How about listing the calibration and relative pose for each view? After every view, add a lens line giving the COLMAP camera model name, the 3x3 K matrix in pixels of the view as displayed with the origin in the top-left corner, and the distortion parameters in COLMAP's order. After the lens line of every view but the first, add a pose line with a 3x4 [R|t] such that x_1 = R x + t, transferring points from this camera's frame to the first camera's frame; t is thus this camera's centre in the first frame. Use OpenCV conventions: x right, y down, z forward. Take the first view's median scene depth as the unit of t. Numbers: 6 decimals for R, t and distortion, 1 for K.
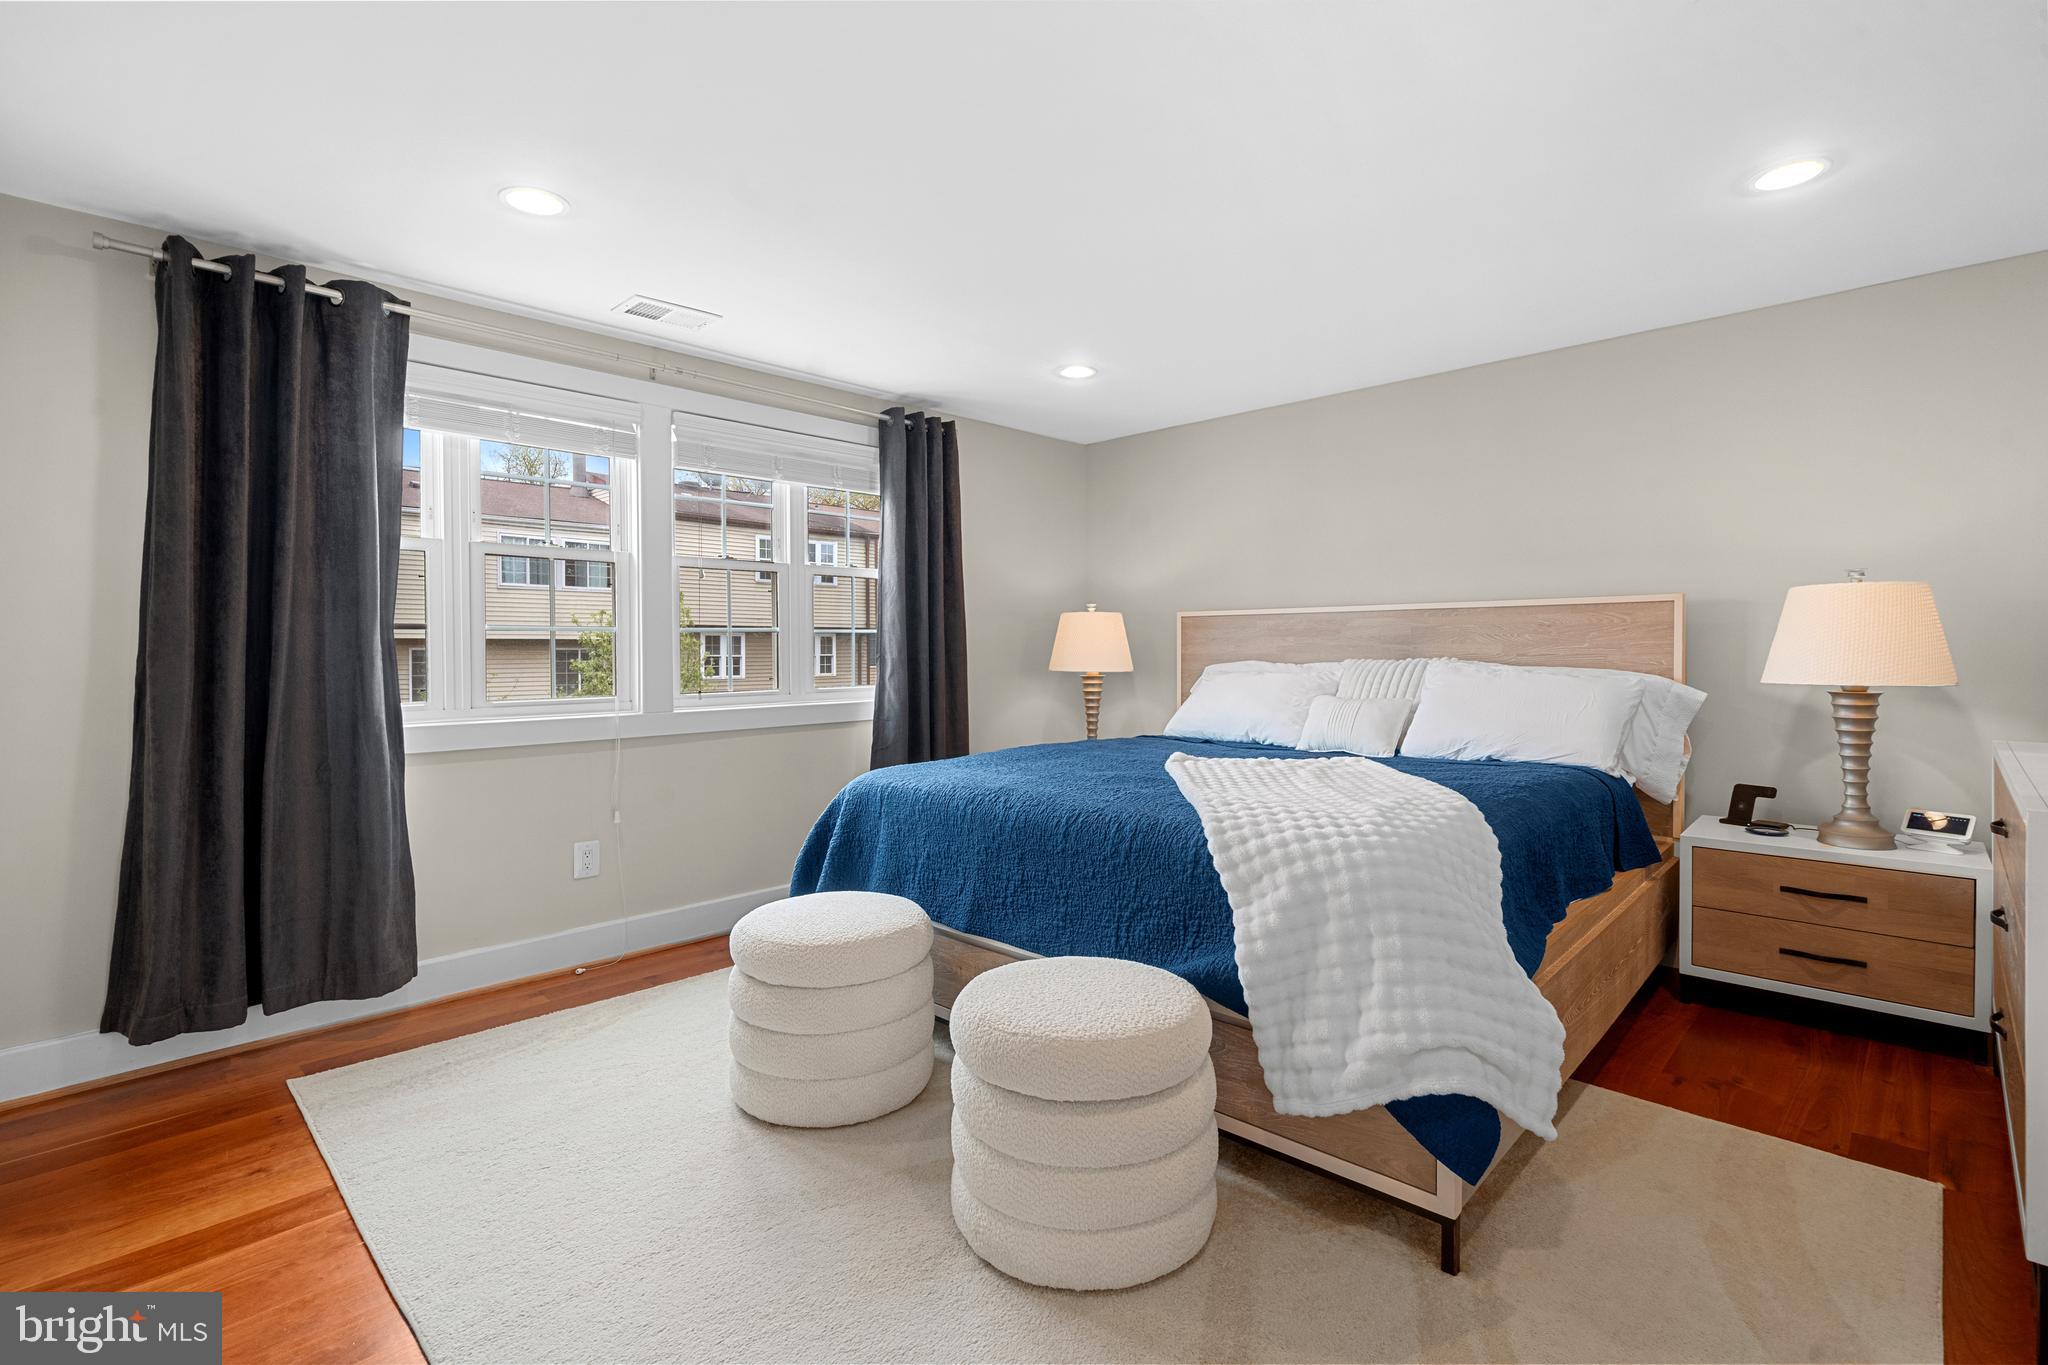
lens RADIAL K [[928.0, 0, 1034.4], [0, 928.0, 662.2], [0, 0, 1]] dist [0.012737, -0.000824]
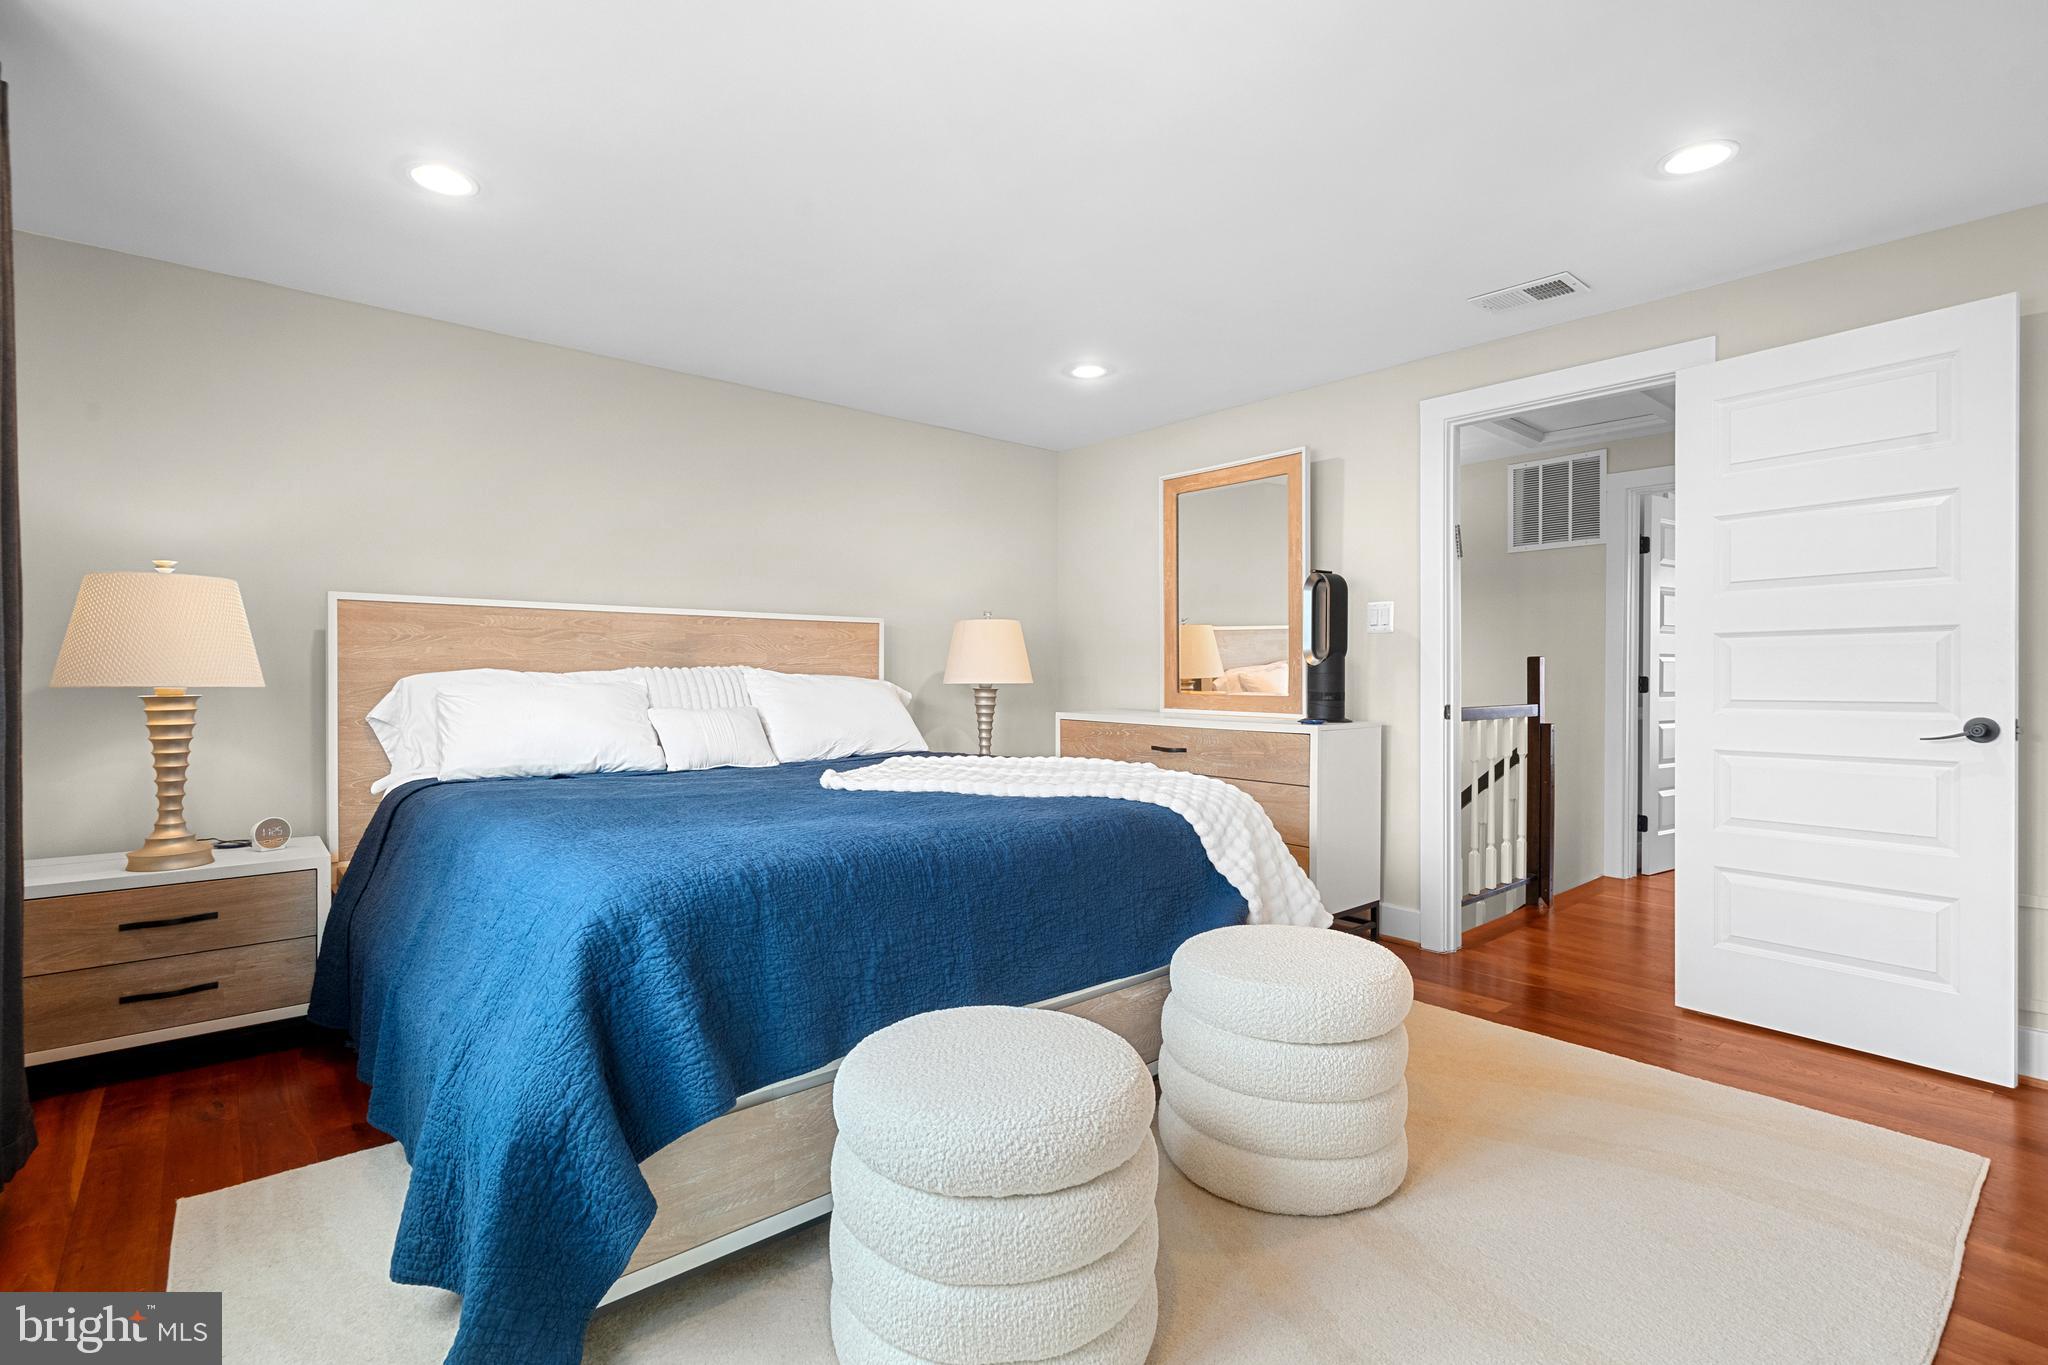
lens RADIAL K [[928.0, 0, 1032.7], [0, 928.0, 685.0], [0, 0, 1]] dist [0.012737, -0.000824]
pose [[0.106103, -0.008974, 0.994315, -0.507924], [0.008804, 0.999929, 0.008085, 0.010212], [-0.994316, 0.007896, 0.106175, 0.551690]]
